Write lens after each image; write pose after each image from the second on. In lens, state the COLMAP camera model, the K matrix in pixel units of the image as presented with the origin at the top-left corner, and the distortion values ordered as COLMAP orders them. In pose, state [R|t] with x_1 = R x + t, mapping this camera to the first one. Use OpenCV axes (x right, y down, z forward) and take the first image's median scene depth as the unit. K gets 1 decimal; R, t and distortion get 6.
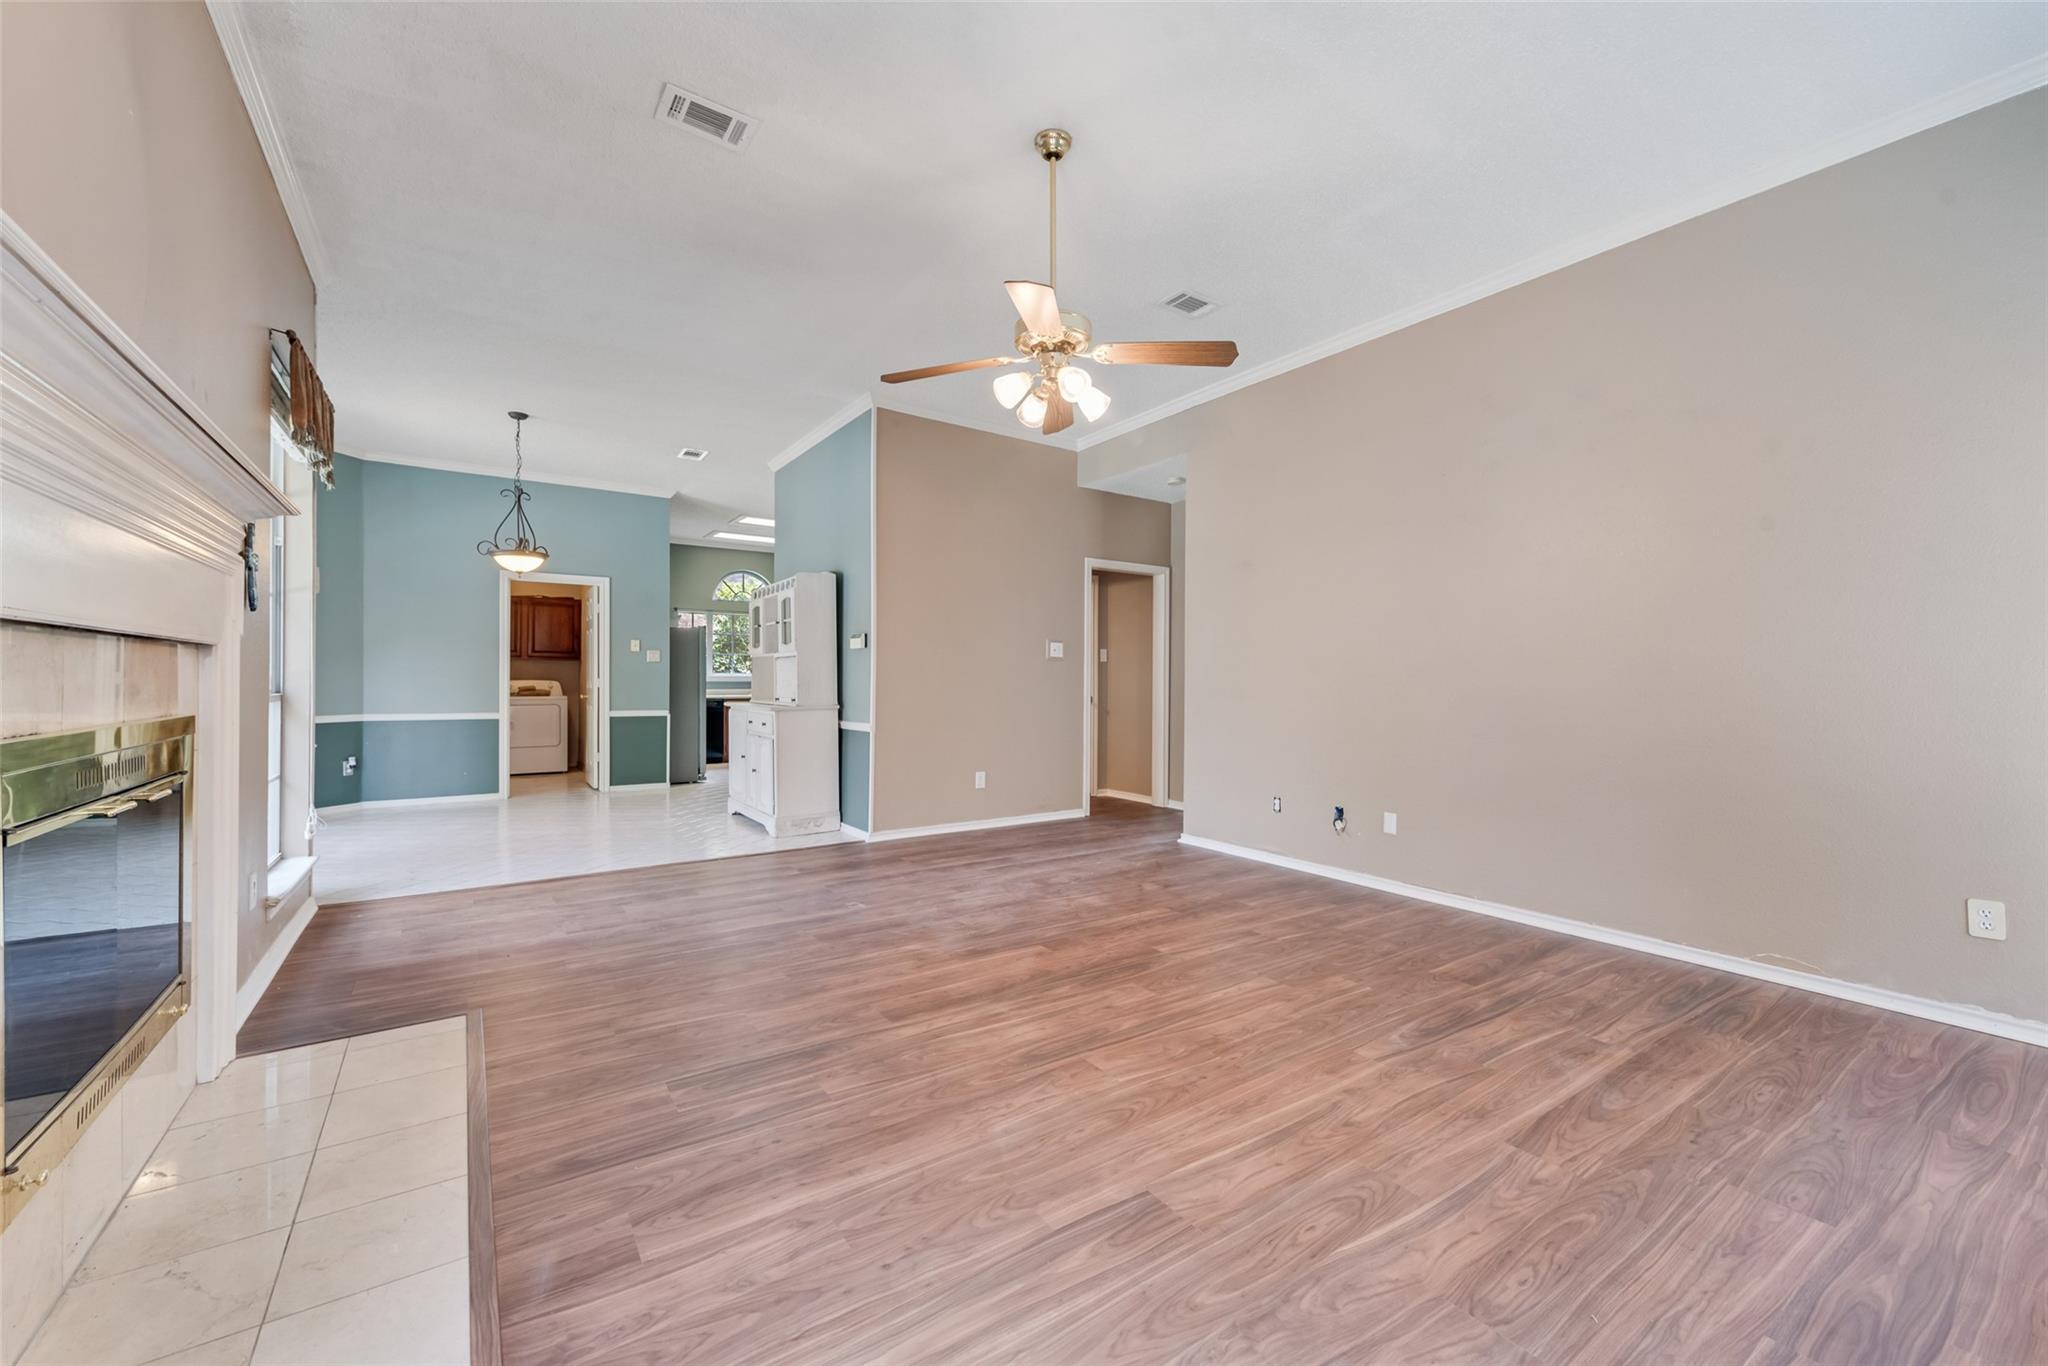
lens RADIAL K [[805.1, 0, 1020.9], [0, 805.1, 679.5], [0, 0, 1]] dist [0.004077, 0.000350]
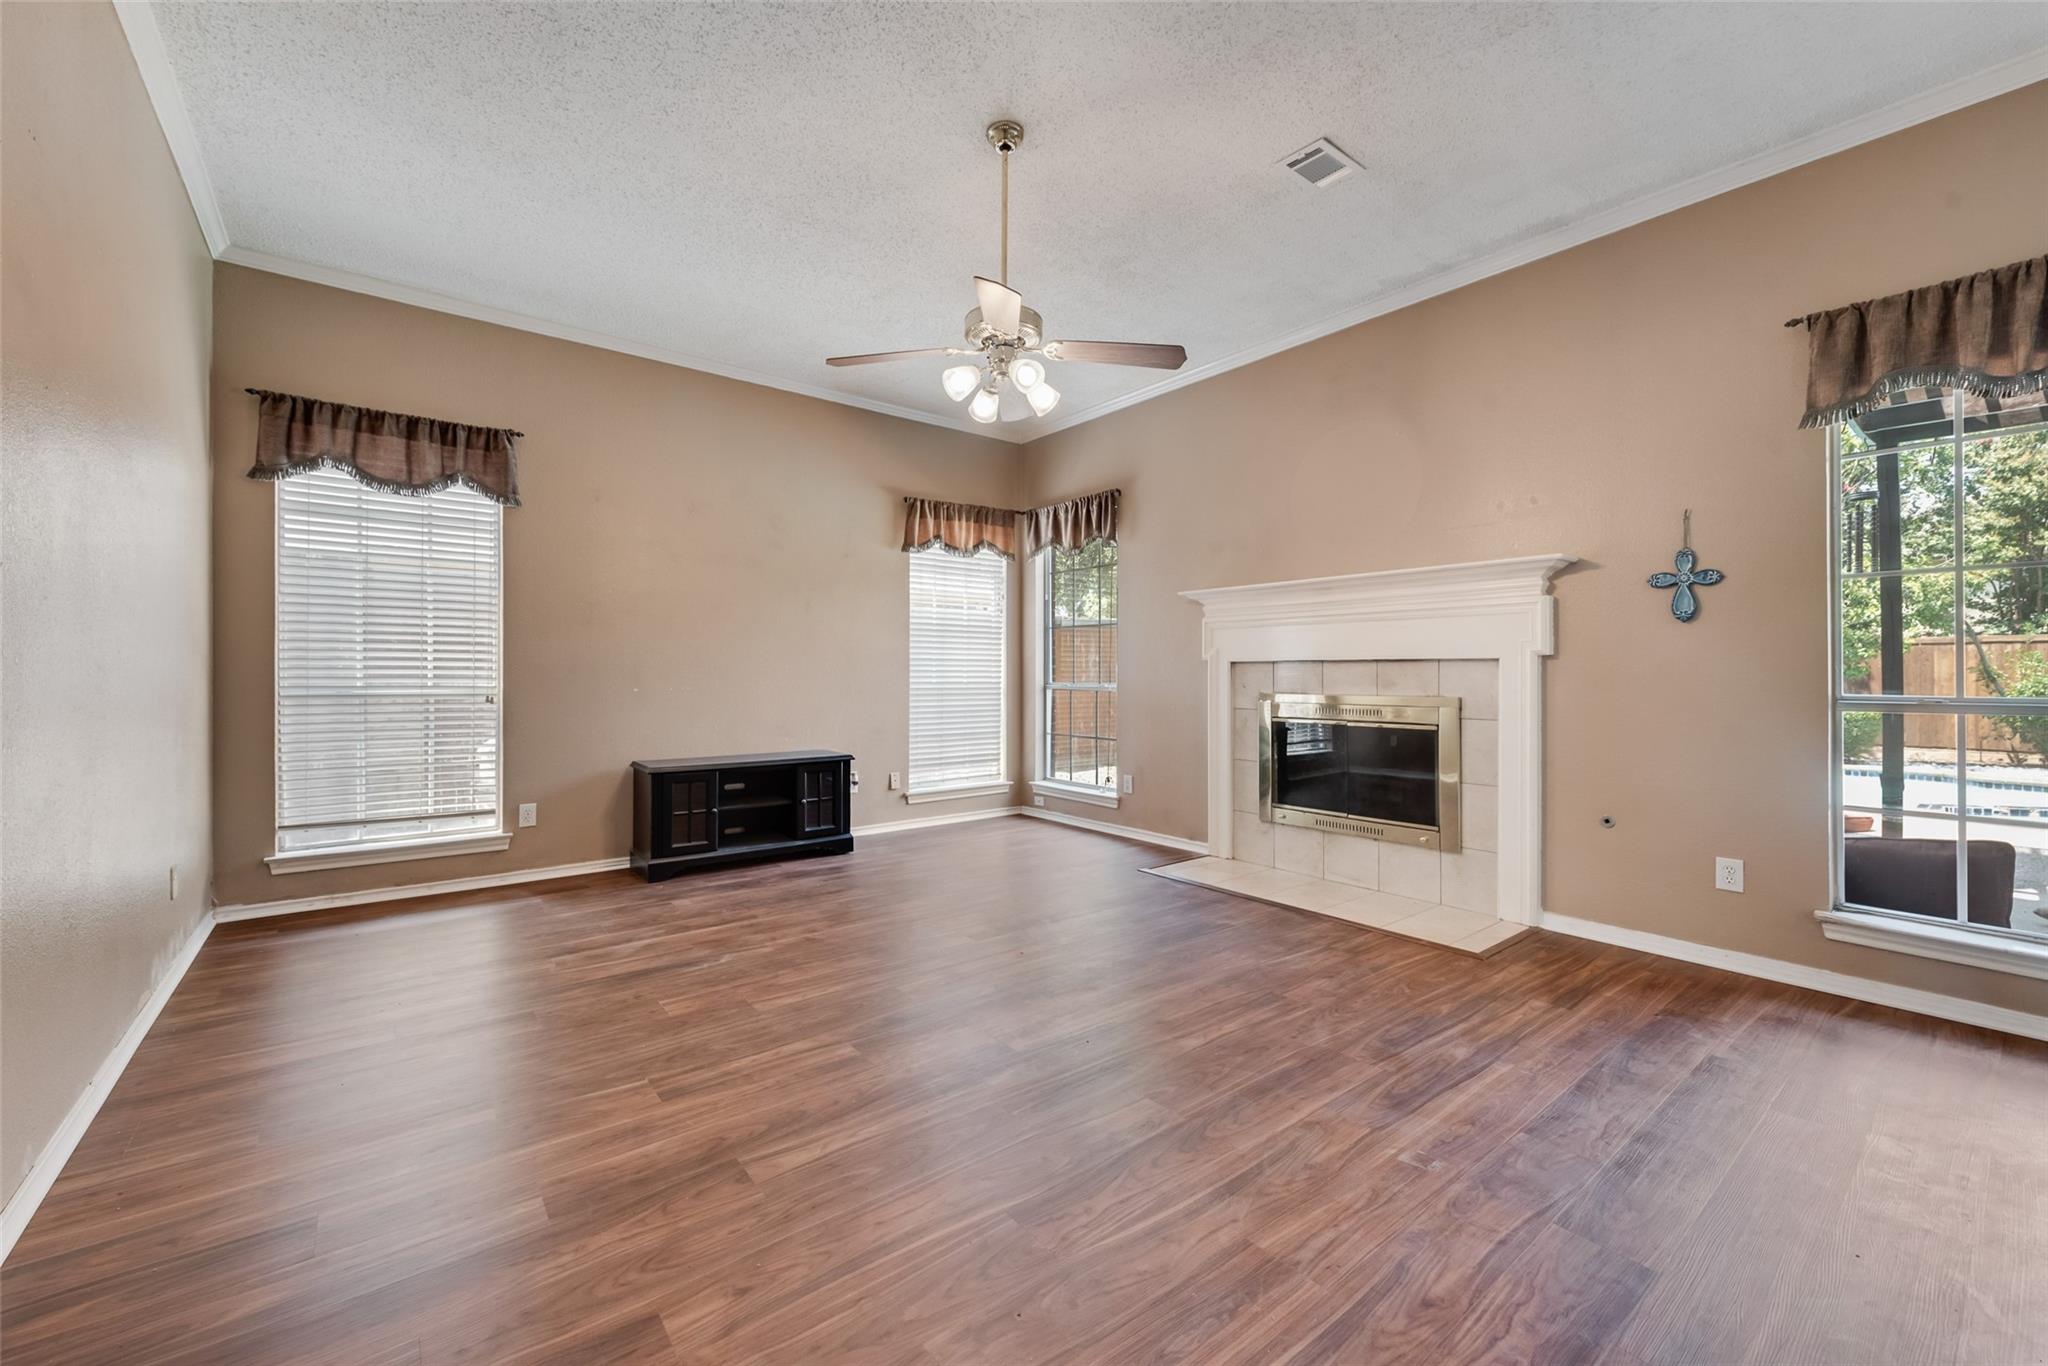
lens RADIAL K [[805.1, 0, 1021.9], [0, 805.1, 674.9], [0, 0, 1]] dist [0.004077, 0.000350]
pose [[-0.997367, -0.008203, -0.072056, 0.078729], [-0.008296, 0.999965, 0.000990, -0.002176], [0.072046, 0.001586, -0.997400, 1.829839]]
